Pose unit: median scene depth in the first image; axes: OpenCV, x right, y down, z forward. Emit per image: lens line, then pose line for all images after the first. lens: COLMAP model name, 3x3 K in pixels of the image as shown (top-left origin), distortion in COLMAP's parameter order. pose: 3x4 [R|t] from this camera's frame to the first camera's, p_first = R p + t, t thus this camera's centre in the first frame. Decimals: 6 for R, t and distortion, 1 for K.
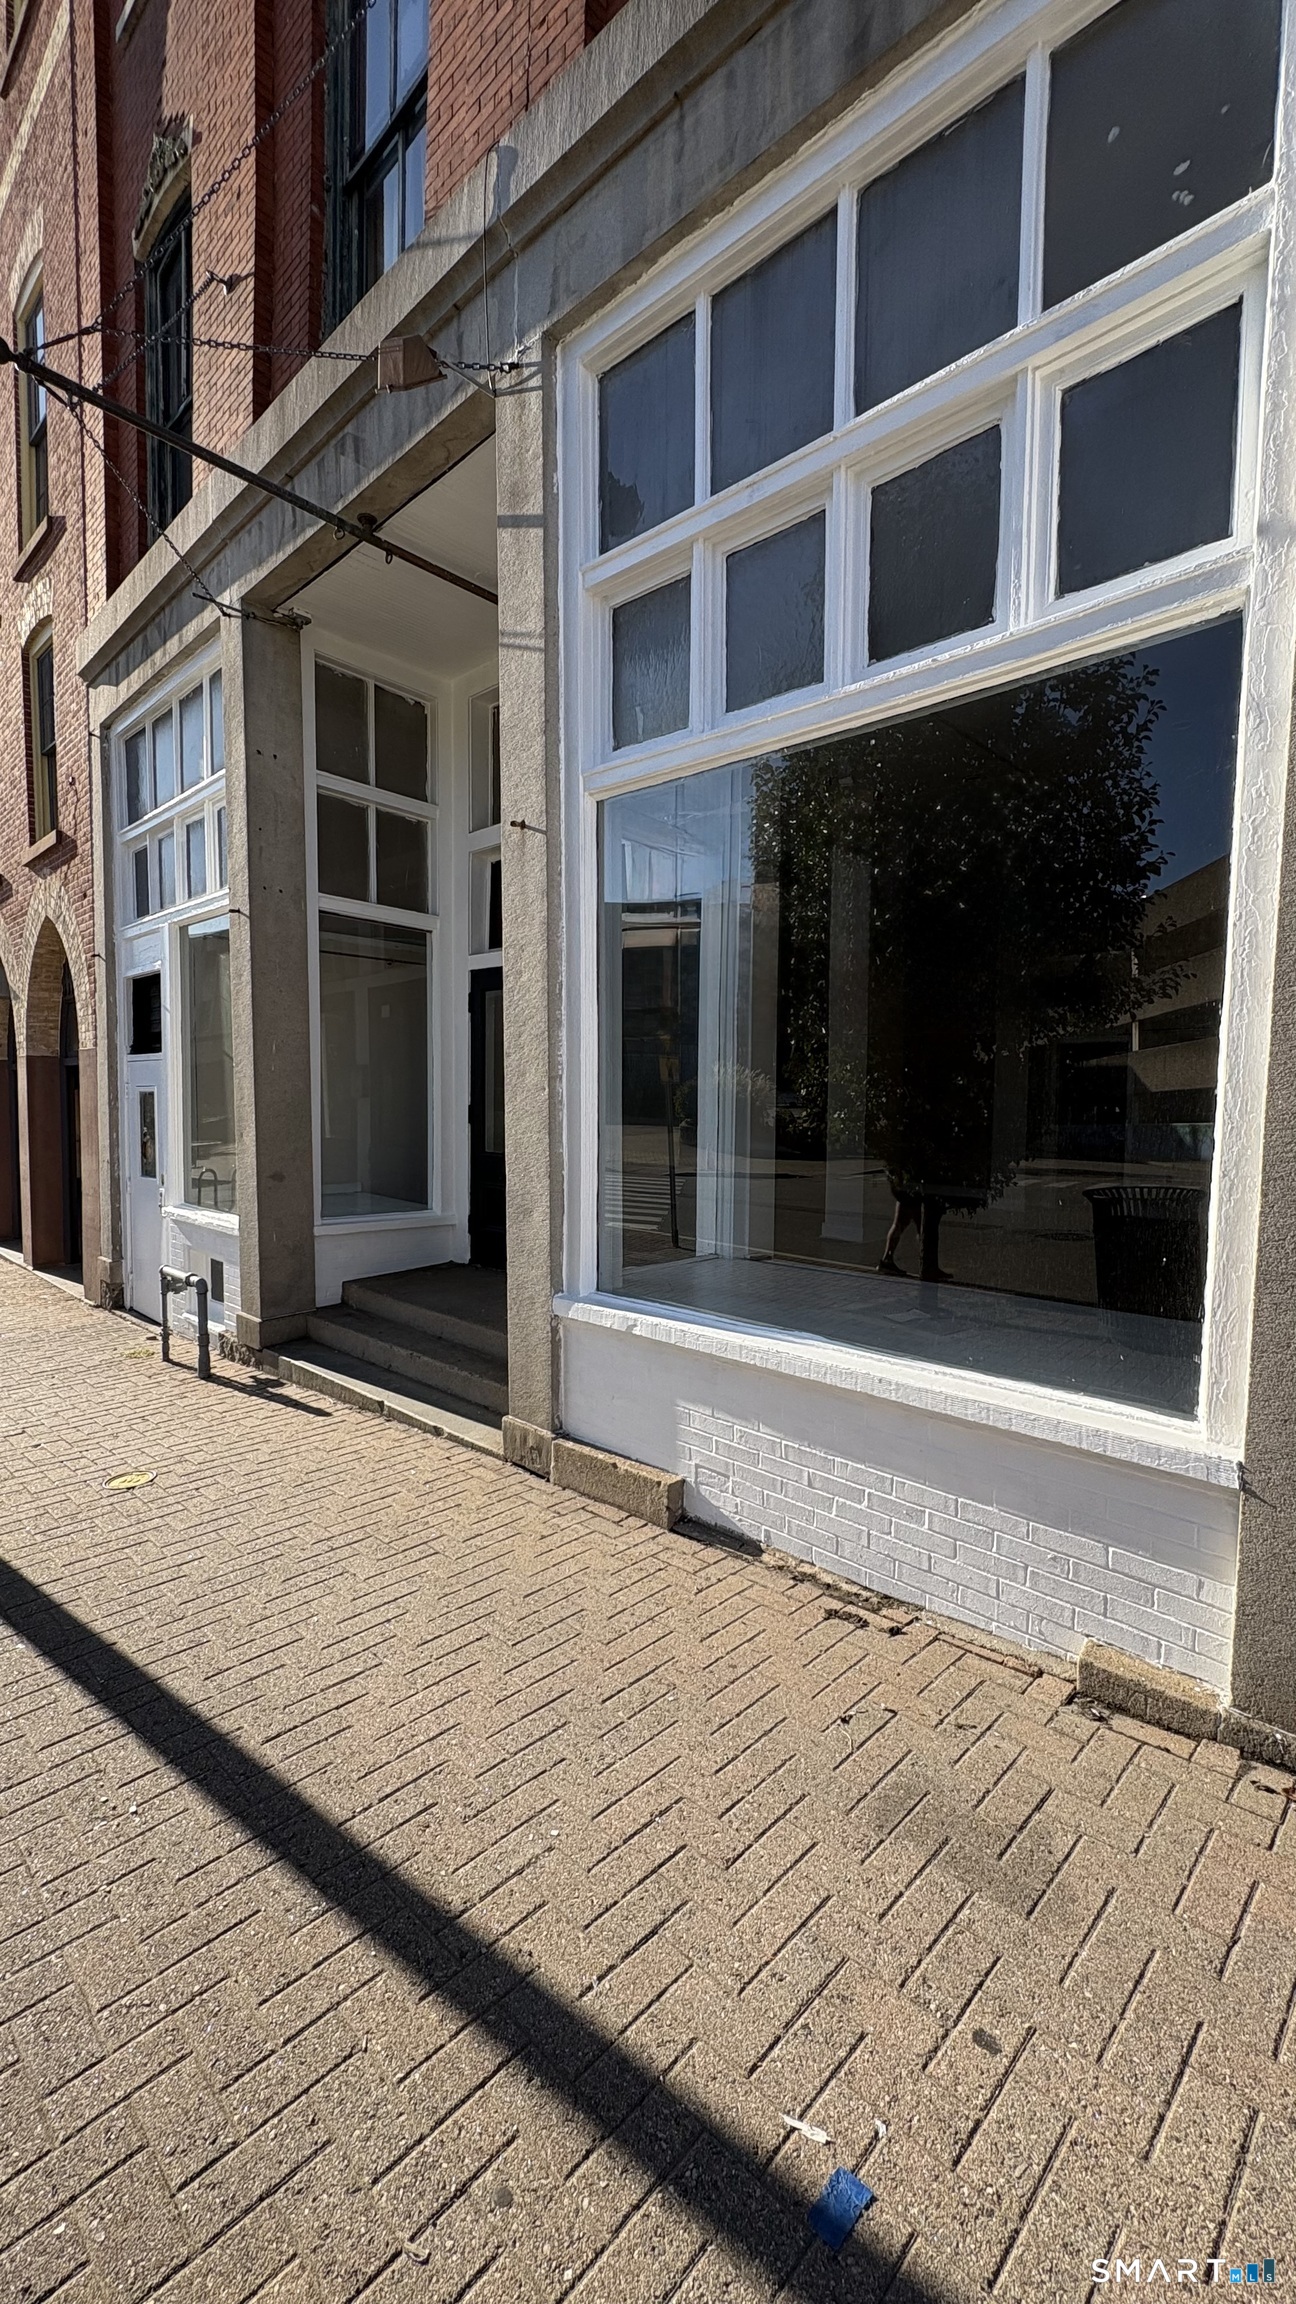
lens RADIAL K [[914.5, 0, 648.0], [0, 914.5, 1152.0], [0, 0, 1]] dist [-0.000920, -0.000140]
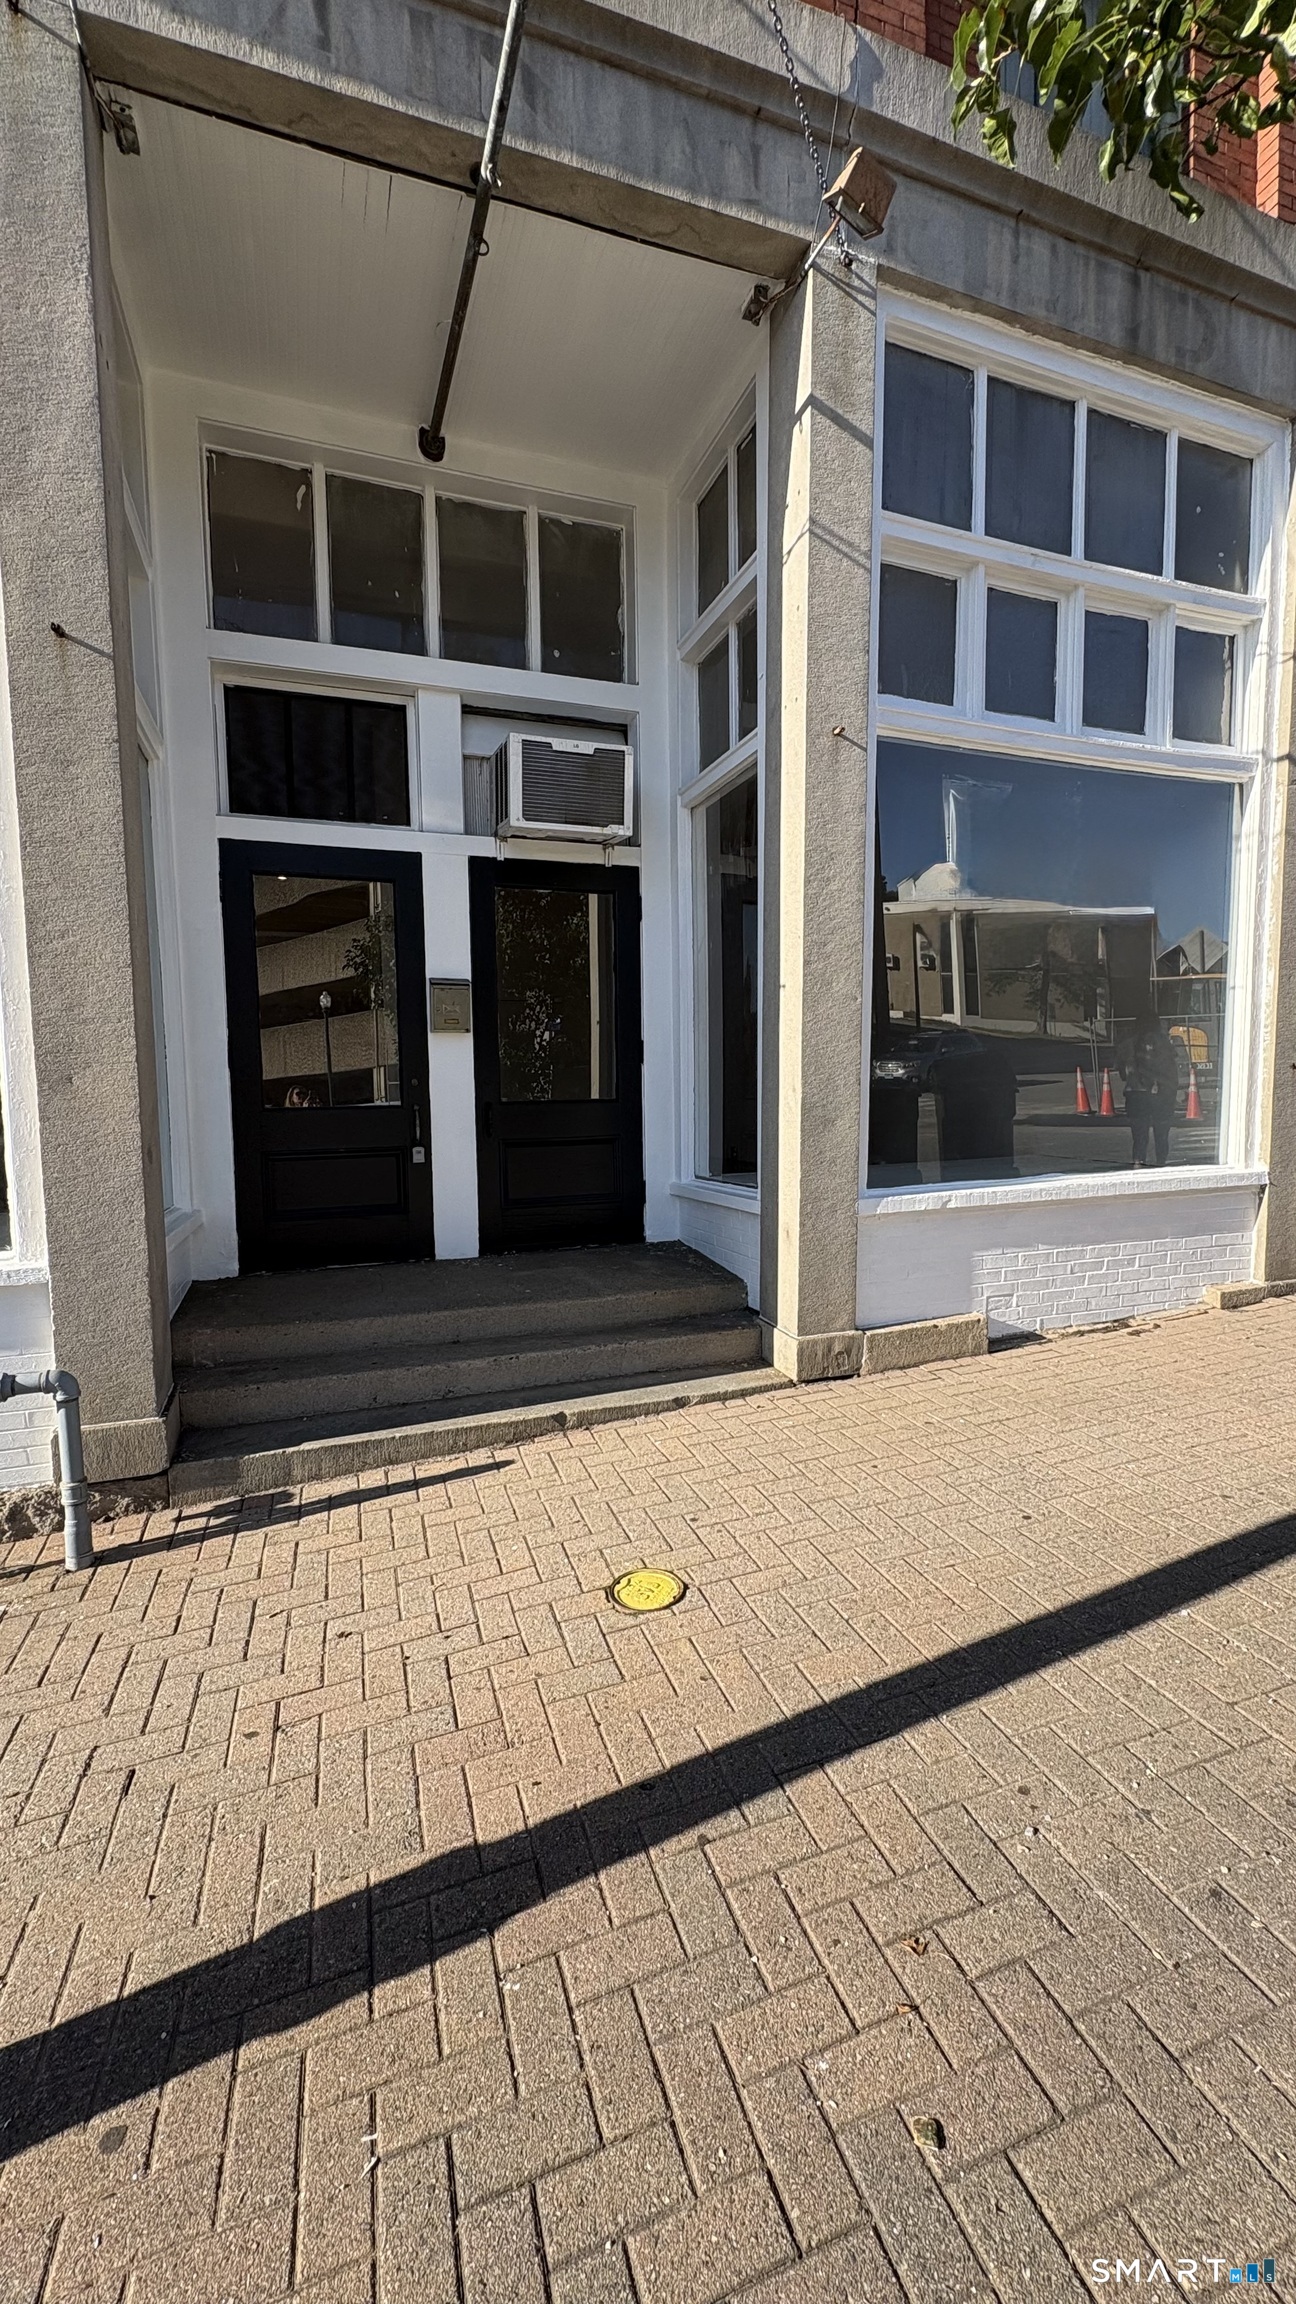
lens RADIAL K [[914.5, 0, 648.0], [0, 914.5, 1152.0], [0, 0, 1]] dist [-0.000920, -0.000140]
pose [[0.459325, -0.087116, 0.883986, -0.960974], [0.075395, 0.995411, 0.058921, 0.020667], [-0.885063, 0.039584, 0.463786, 0.613161]]
